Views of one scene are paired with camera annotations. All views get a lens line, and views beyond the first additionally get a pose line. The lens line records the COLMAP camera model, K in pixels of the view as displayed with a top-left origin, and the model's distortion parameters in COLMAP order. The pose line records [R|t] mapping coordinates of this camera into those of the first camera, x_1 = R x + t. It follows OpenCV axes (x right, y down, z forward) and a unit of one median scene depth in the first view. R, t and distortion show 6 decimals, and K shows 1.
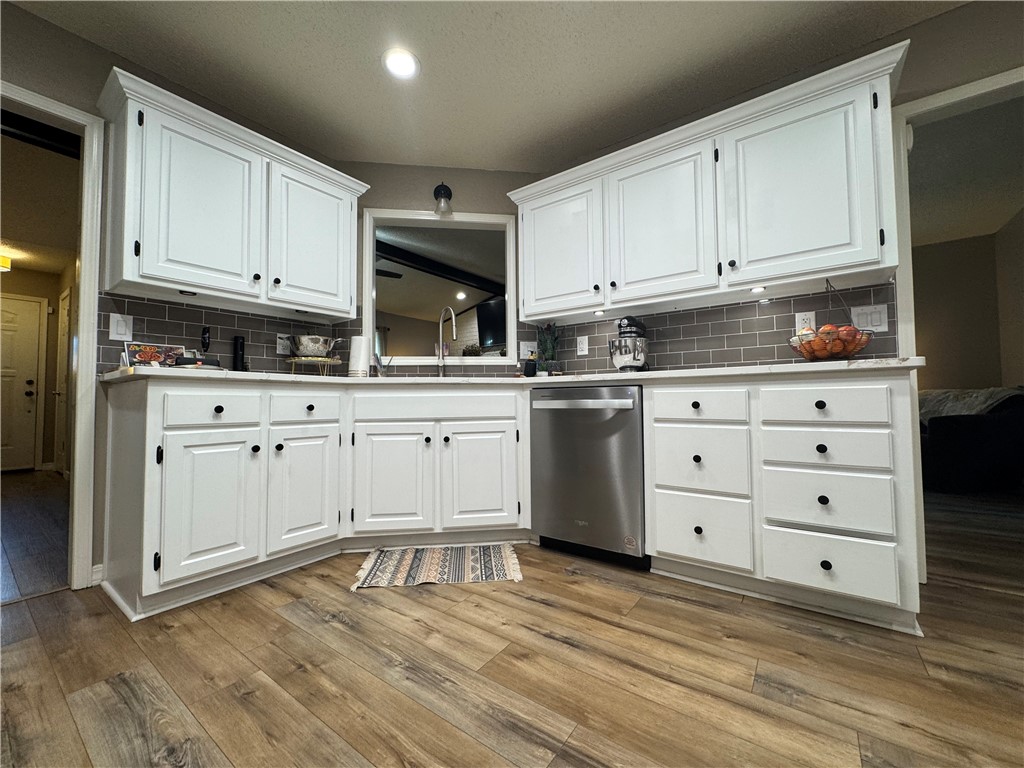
lens RADIAL K [[409.4, 0, 512.4], [0, 409.4, 384.3], [0, 0, 1]] dist [-0.001579, -0.001264]
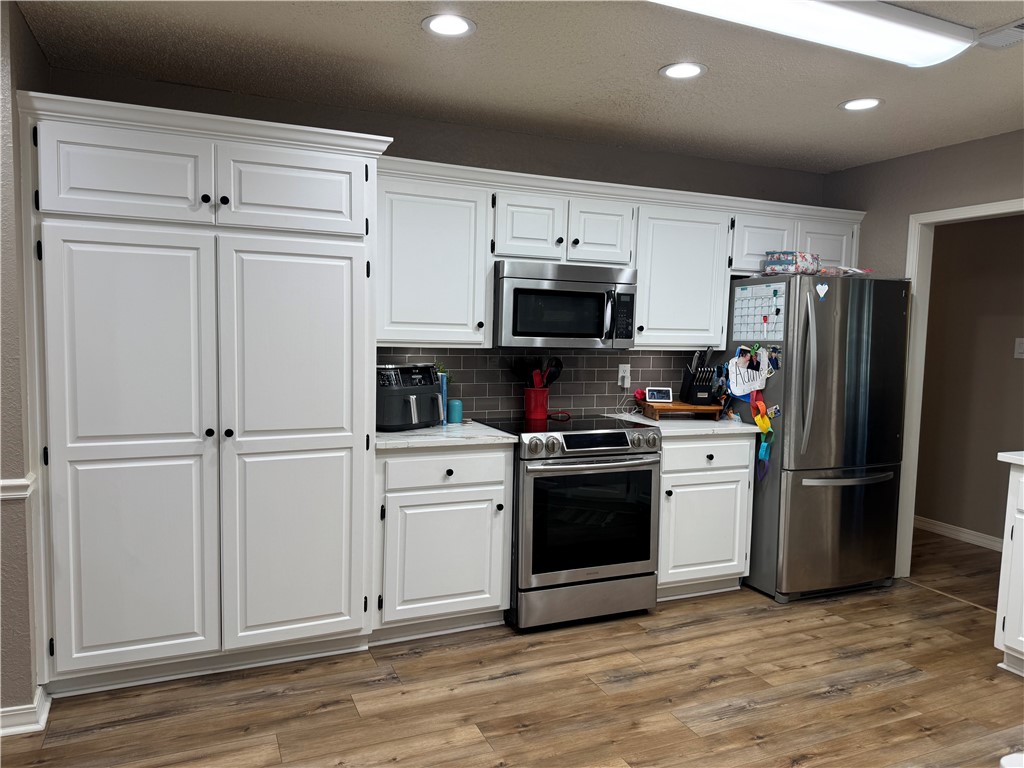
lens RADIAL K [[715.9, 0, 508.9], [0, 715.9, 383.2], [0, 0, 1]] dist [0.042667, -0.054692]
pose [[-0.506487, 0.063061, -0.859938, 1.248464], [0.012878, 0.997764, 0.065583, -0.318196], [0.862151, 0.022143, -0.506167, 0.667645]]
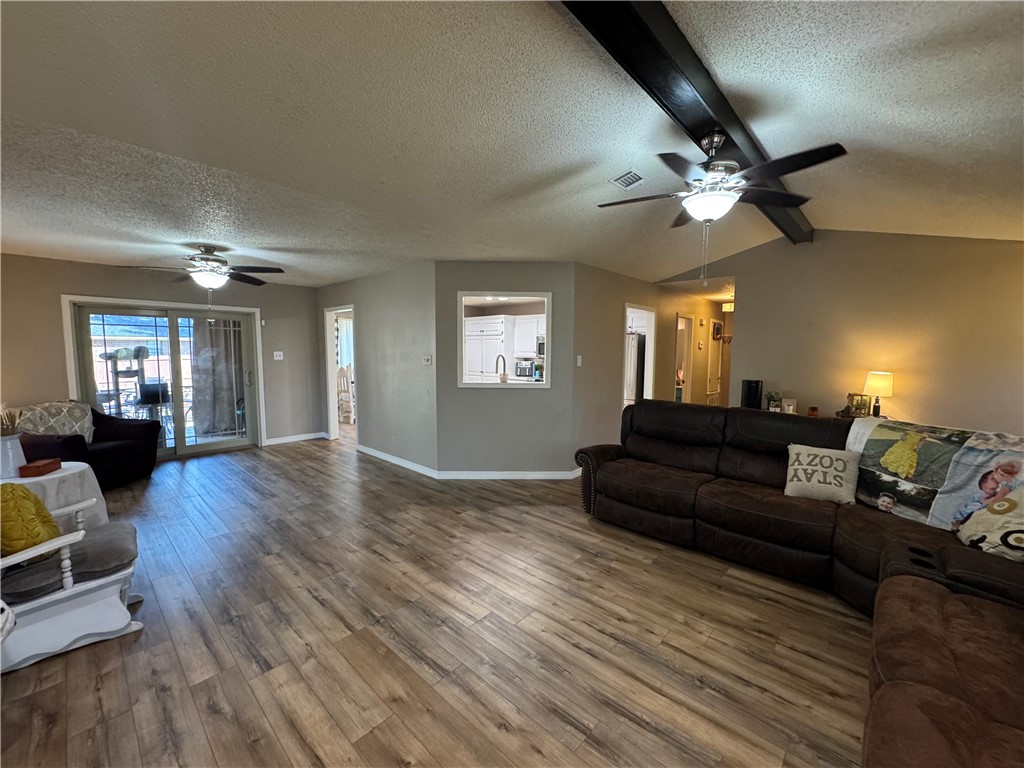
lens RADIAL K [[409.4, 0, 511.2], [0, 409.4, 387.1], [0, 0, 1]] dist [-0.001579, -0.001264]
pose [[-0.993753, -0.009158, 0.111229, -0.591988], [-0.003073, 0.998495, 0.054755, -0.212309], [-0.111564, 0.054071, -0.992285, 4.111902]]
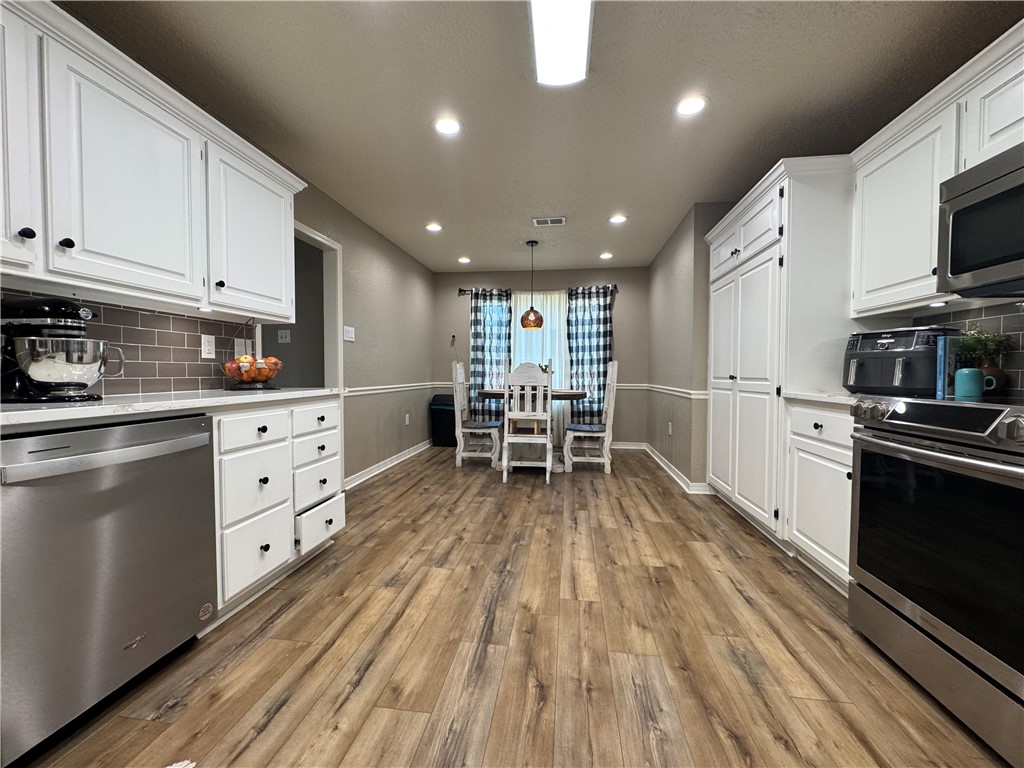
lens RADIAL K [[409.4, 0, 512.2], [0, 409.4, 384.3], [0, 0, 1]] dist [-0.001579, -0.001264]
pose [[-0.471855, -0.016092, 0.881529, -0.698566], [-0.030860, 0.999522, 0.001727, -0.077939], [-0.881136, -0.026389, -0.472126, 0.870428]]
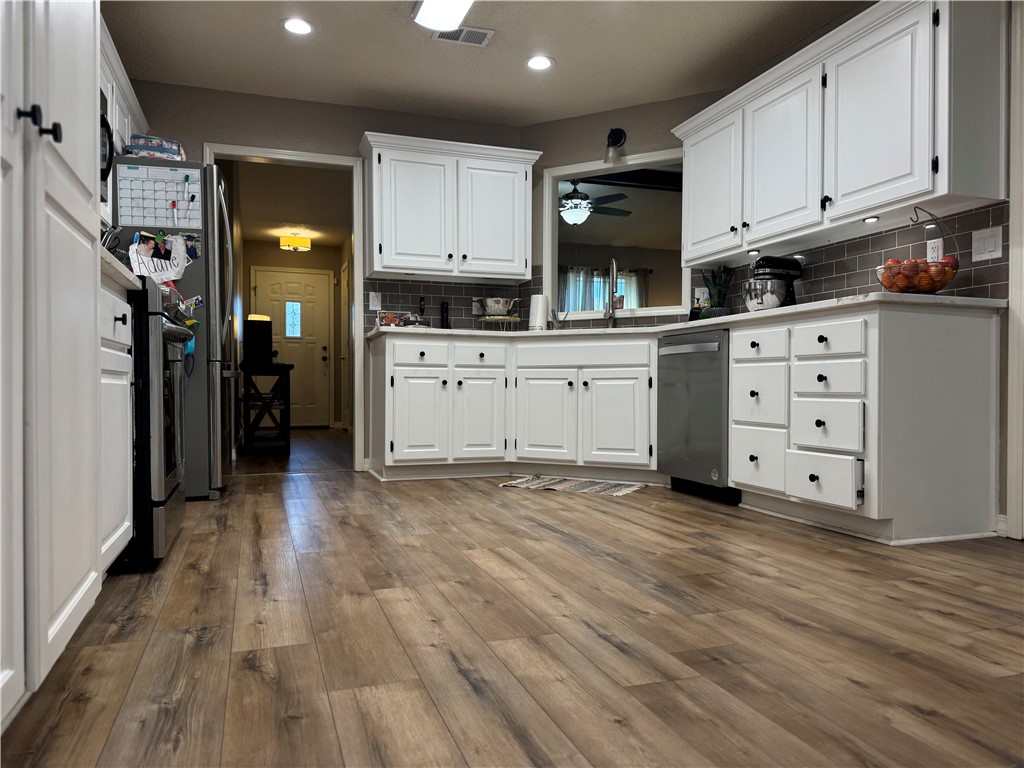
lens RADIAL K [[715.9, 0, 513.2], [0, 715.9, 392.5], [0, 0, 1]] dist [0.042667, -0.054692]
pose [[0.824581, 0.016872, -0.565493, 0.935906], [0.013239, 0.998706, 0.049101, 0.069897], [0.565589, -0.047974, 0.823290, -0.876374]]
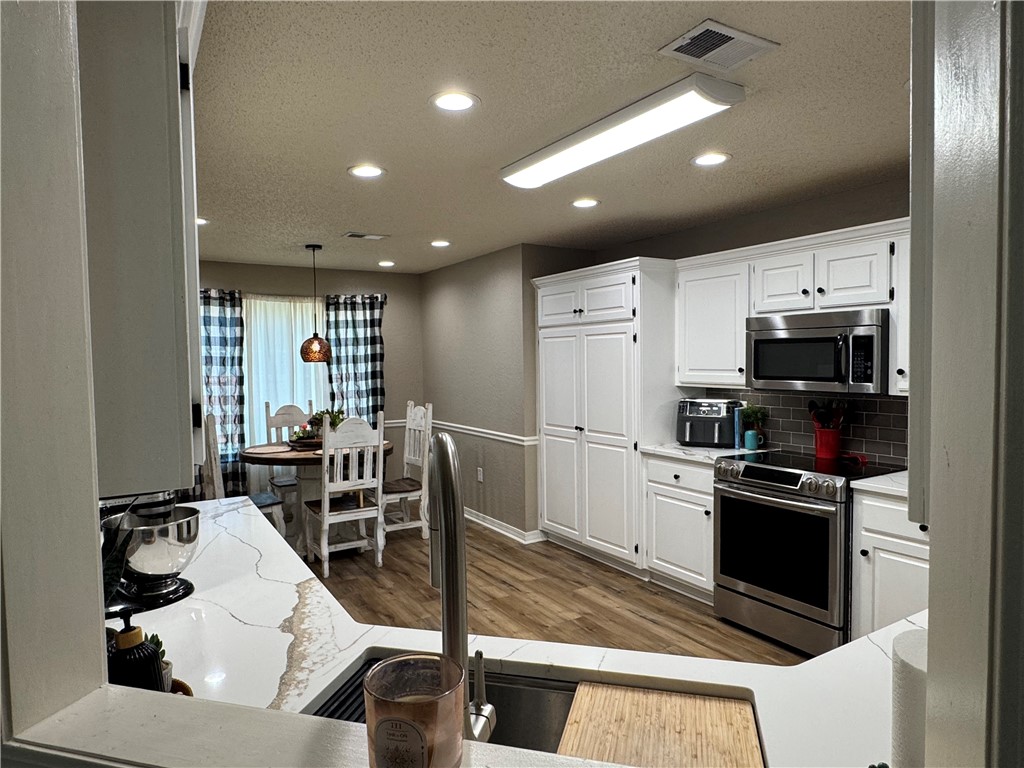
lens RADIAL K [[631.3, 0, 506.2], [0, 631.3, 384.3], [0, 0, 1]] dist [-0.007185, -0.002107]
pose [[-0.921319, 0.006339, 0.388756, -0.443076], [0.008149, 0.999962, 0.003006, -0.315781], [-0.388723, 0.005938, -0.921336, 1.862066]]
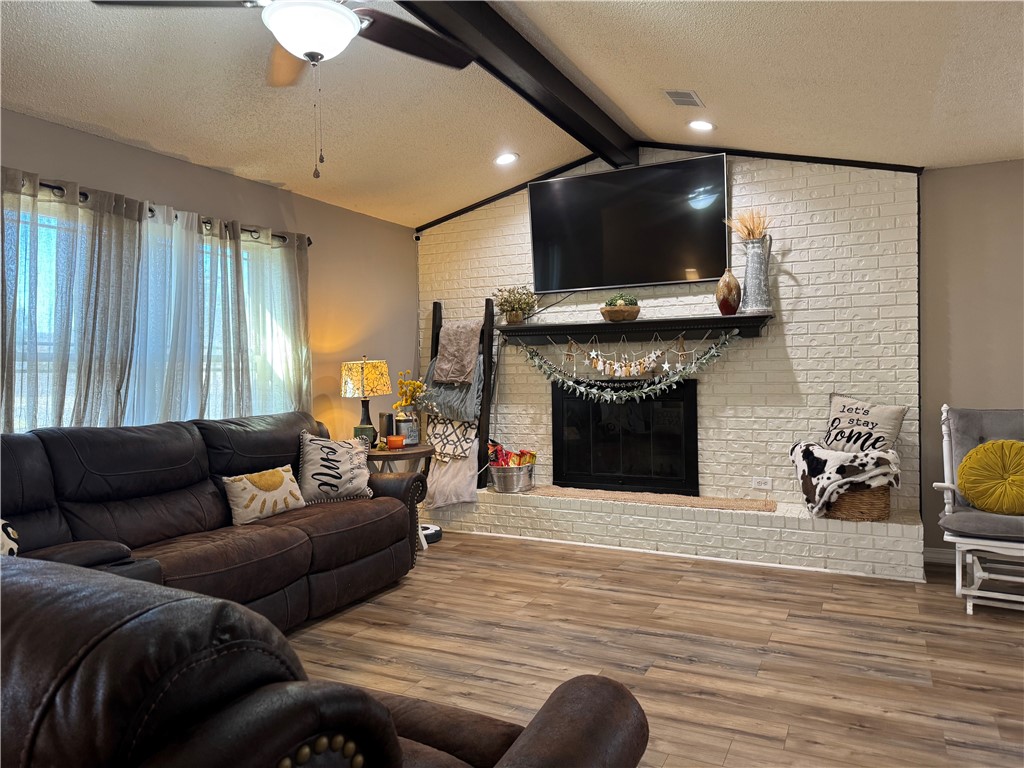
lens RADIAL K [[715.9, 0, 509.8], [0, 715.9, 386.1], [0, 0, 1]] dist [0.042667, -0.054692]
pose [[0.985970, -0.009699, 0.166640, -0.954954], [0.000151, 0.998362, 0.057215, -0.176549], [-0.166922, -0.056387, 0.984356, 1.374050]]
